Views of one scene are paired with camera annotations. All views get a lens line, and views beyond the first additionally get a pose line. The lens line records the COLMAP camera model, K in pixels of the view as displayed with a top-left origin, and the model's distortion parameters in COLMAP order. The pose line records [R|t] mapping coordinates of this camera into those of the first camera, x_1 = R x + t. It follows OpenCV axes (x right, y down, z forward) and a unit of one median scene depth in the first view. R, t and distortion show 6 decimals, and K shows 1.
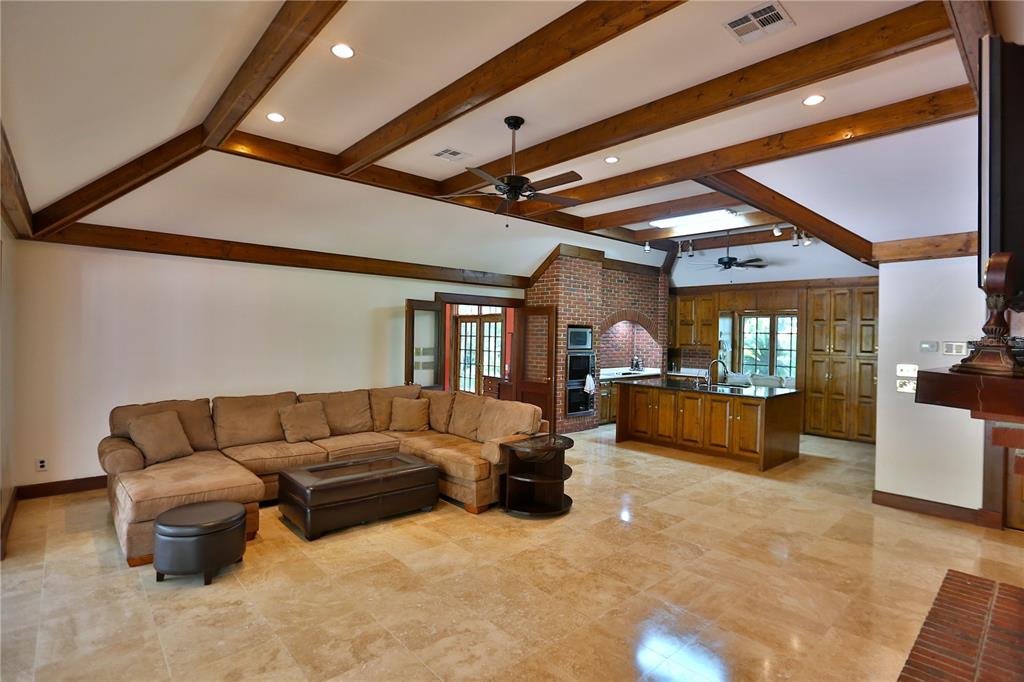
lens RADIAL K [[503.0, 0, 527.8], [0, 503.0, 337.0], [0, 0, 1]] dist [-0.046092, 0.009760]
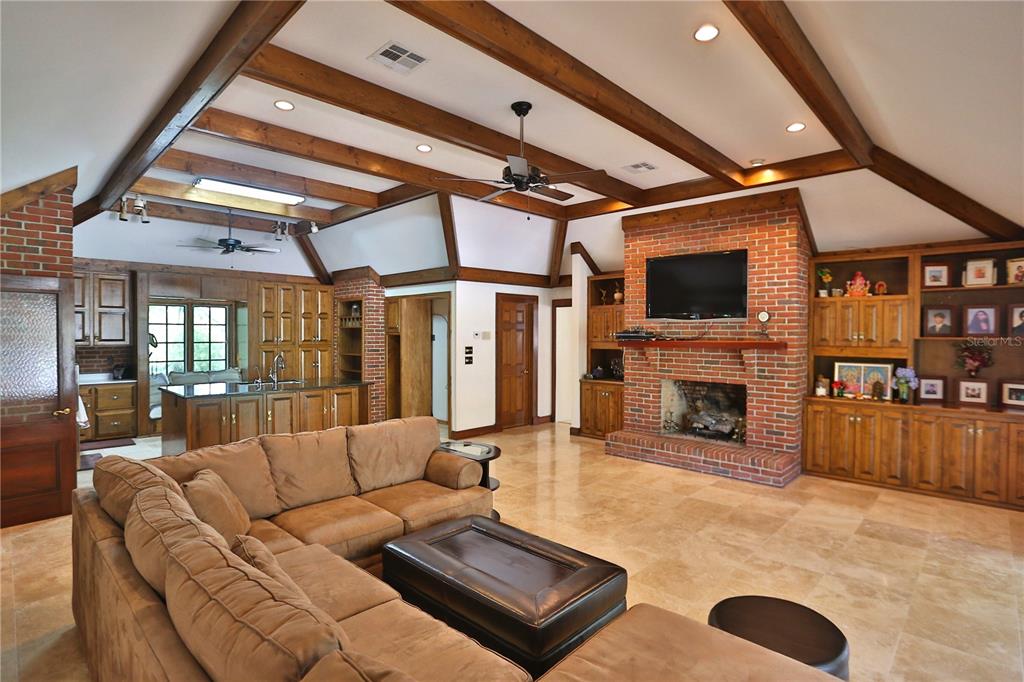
lens RADIAL K [[503.0, 0, 516.8], [0, 503.0, 337.4], [0, 0, 1]] dist [-0.046092, 0.009760]
pose [[-0.053242, -0.029613, 0.998142, -0.487627], [-0.001363, 0.999561, 0.029582, -0.012687], [-0.998581, 0.000215, -0.053259, 0.527709]]
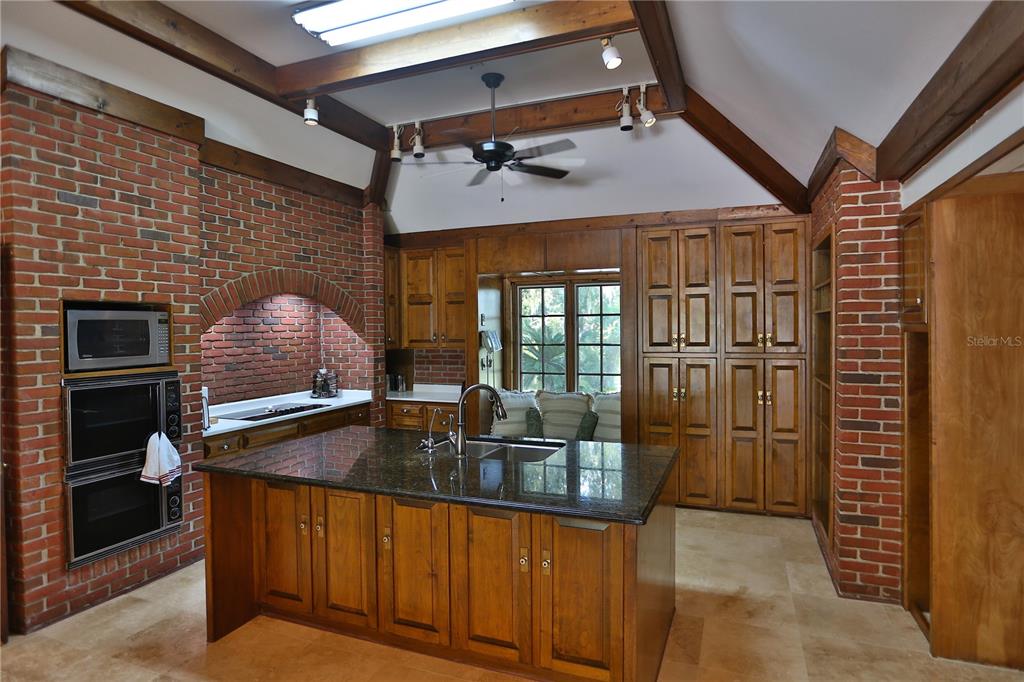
lens RADIAL K [[570.5, 0, 514.5], [0, 570.5, 337.5], [0, 0, 1]] dist [-0.001367, 0.000246]
pose [[0.906998, -0.036451, 0.419555, 0.190283], [0.030089, 0.999310, 0.021775, 0.001769], [-0.420059, -0.007126, 0.907469, 0.509421]]
